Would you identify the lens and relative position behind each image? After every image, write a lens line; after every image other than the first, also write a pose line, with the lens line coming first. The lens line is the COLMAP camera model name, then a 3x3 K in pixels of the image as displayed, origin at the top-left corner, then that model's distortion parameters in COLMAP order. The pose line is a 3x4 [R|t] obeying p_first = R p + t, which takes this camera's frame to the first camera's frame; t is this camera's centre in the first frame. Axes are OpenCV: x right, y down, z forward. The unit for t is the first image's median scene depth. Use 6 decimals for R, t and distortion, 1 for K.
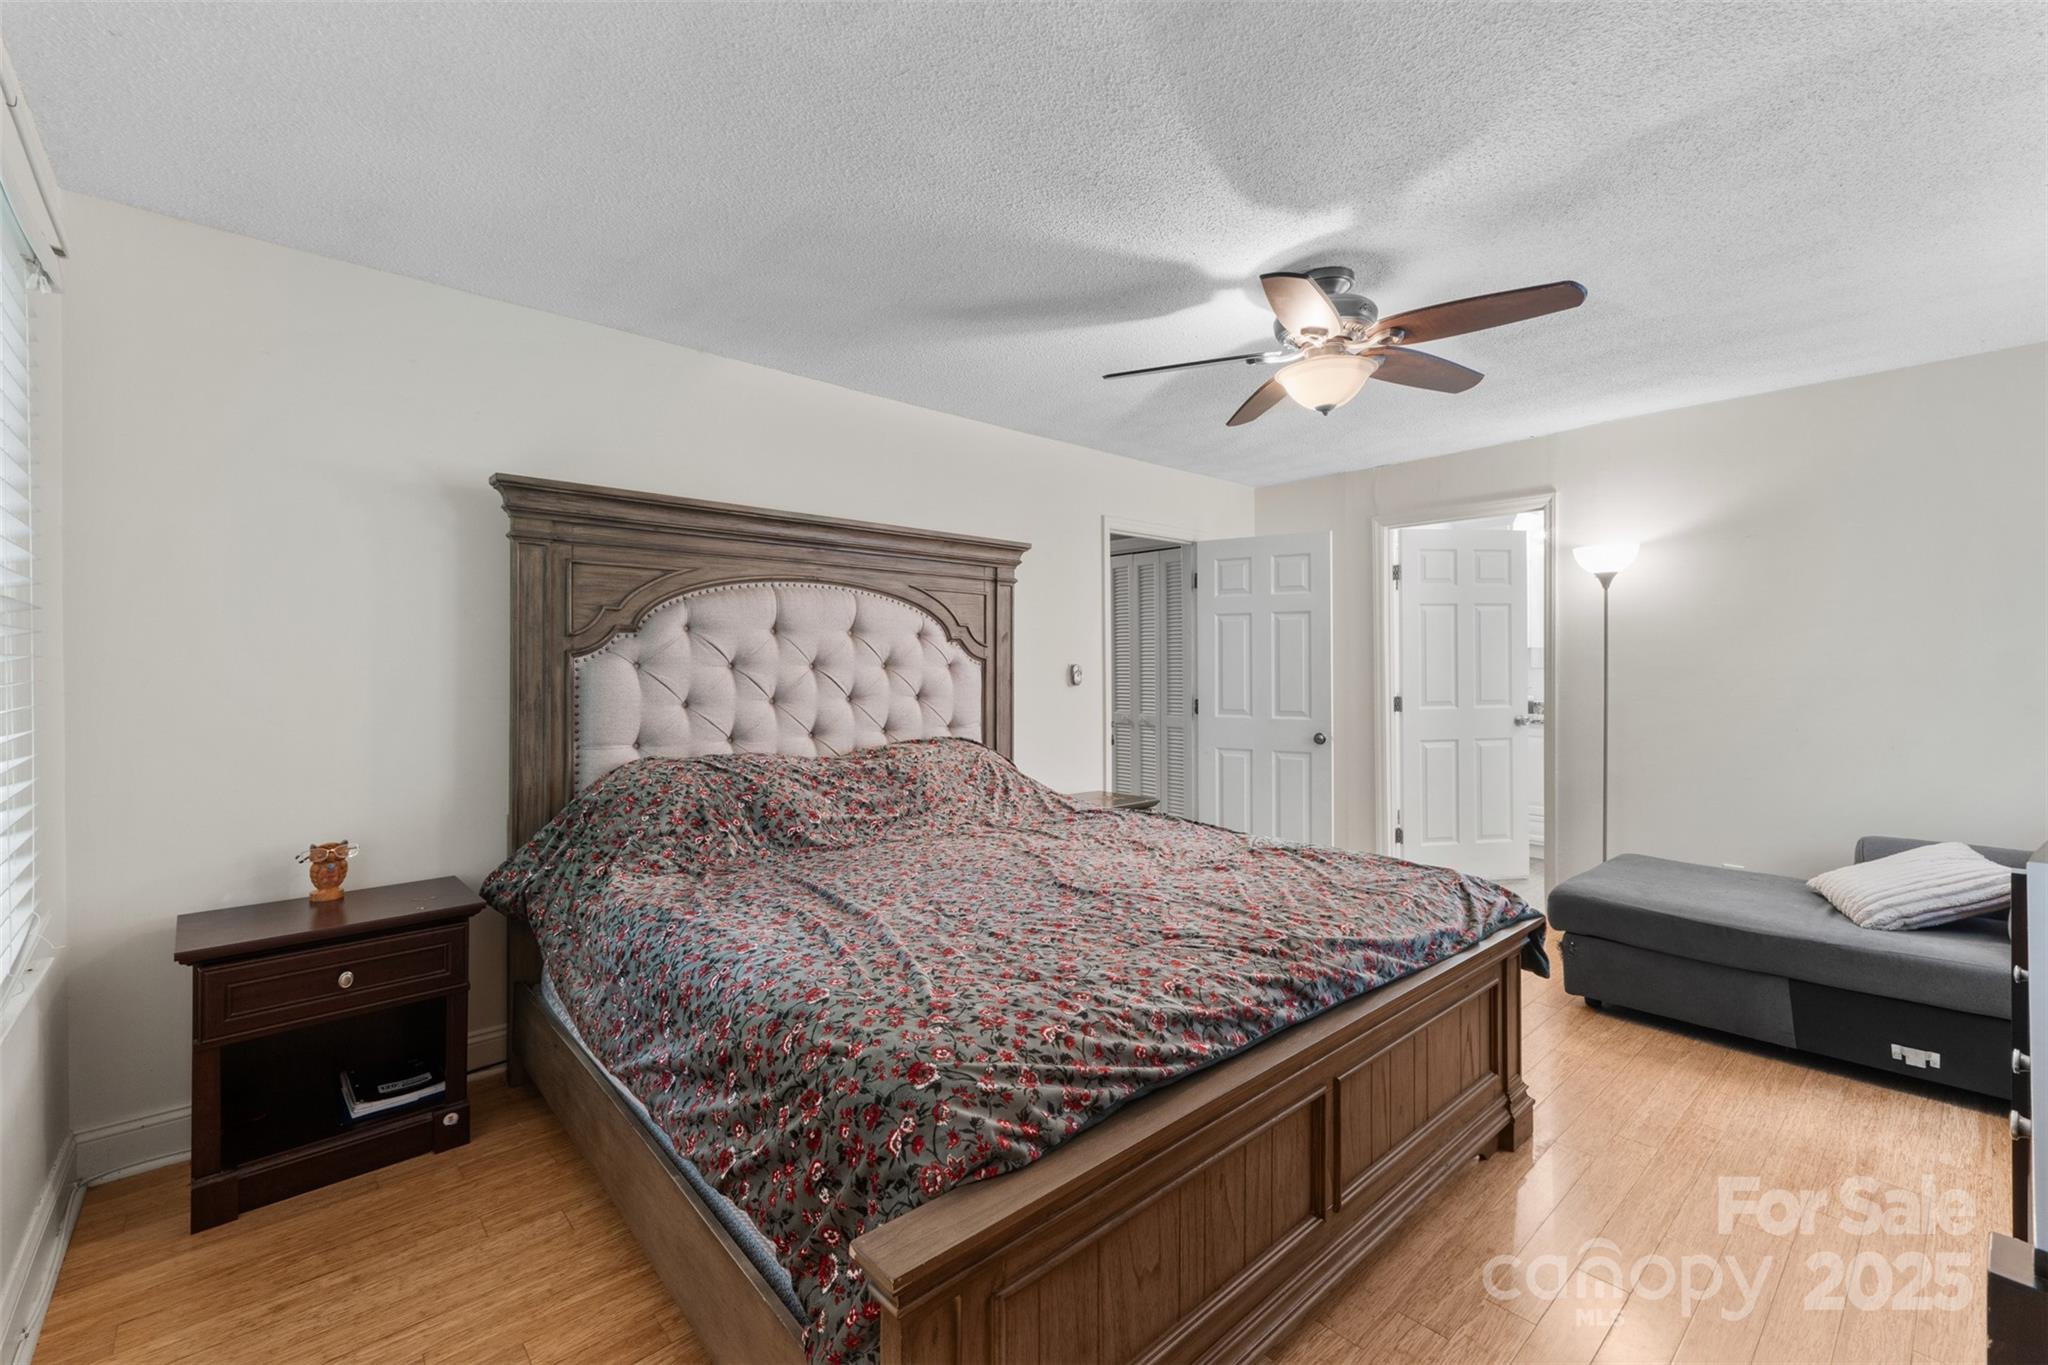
lens RADIAL K [[862.3, 0, 1033.2], [0, 862.3, 663.2], [0, 0, 1]] dist [0.006383, 0.001372]
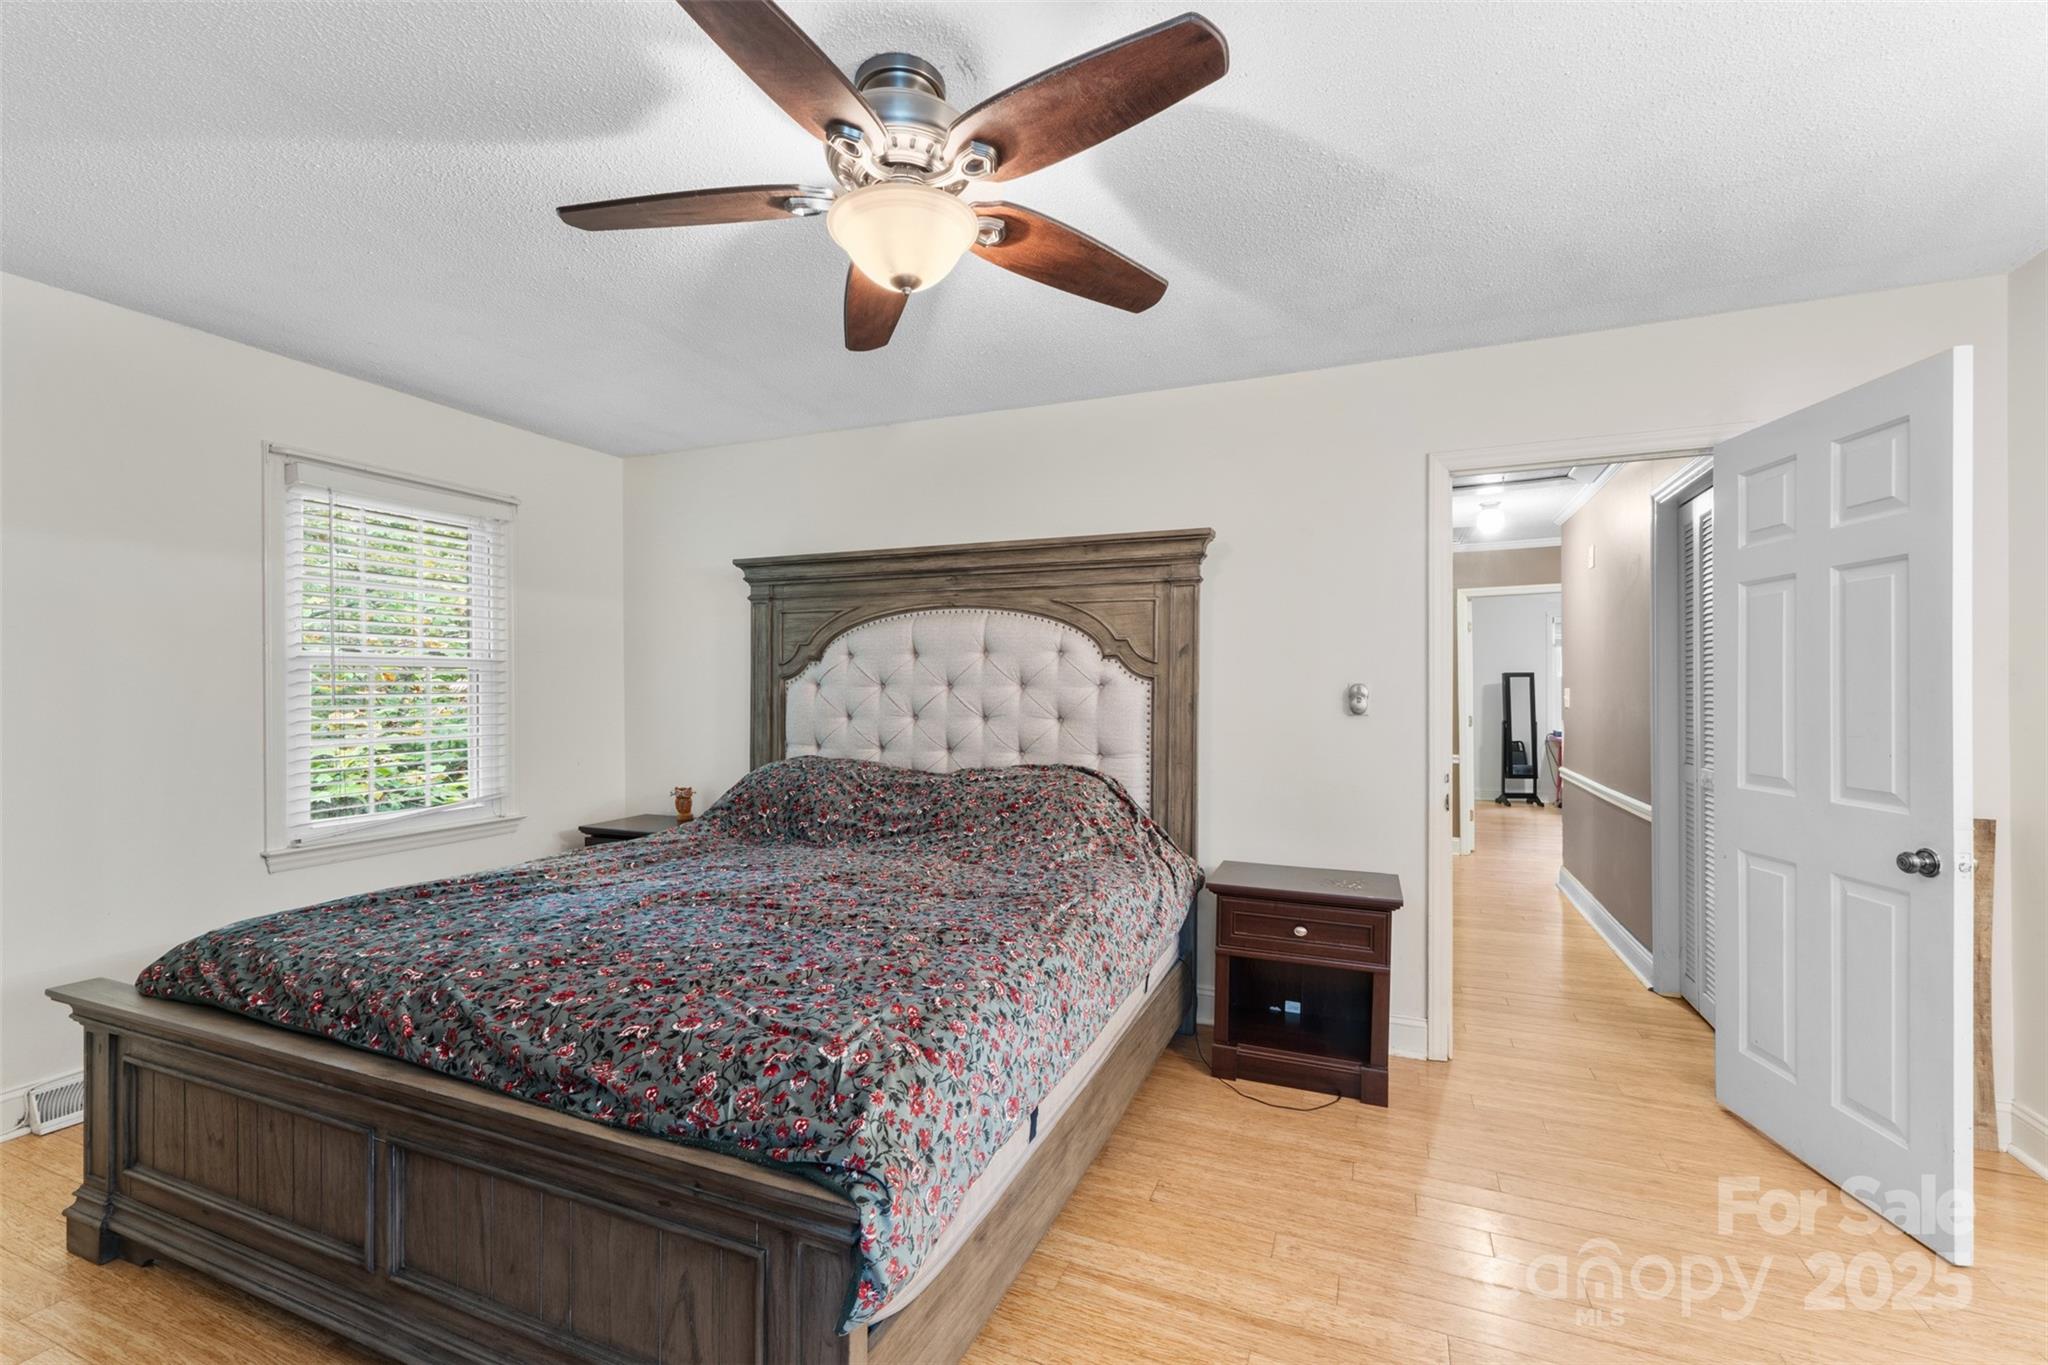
lens RADIAL K [[862.3, 0, 1036.4], [0, 862.3, 692.2], [0, 0, 1]] dist [0.006383, 0.001372]
pose [[0.433460, 0.003117, -0.901167, 0.707254], [-0.000084, 0.999994, 0.003419, 0.006571], [0.901173, -0.001406, 0.433458, 0.591695]]
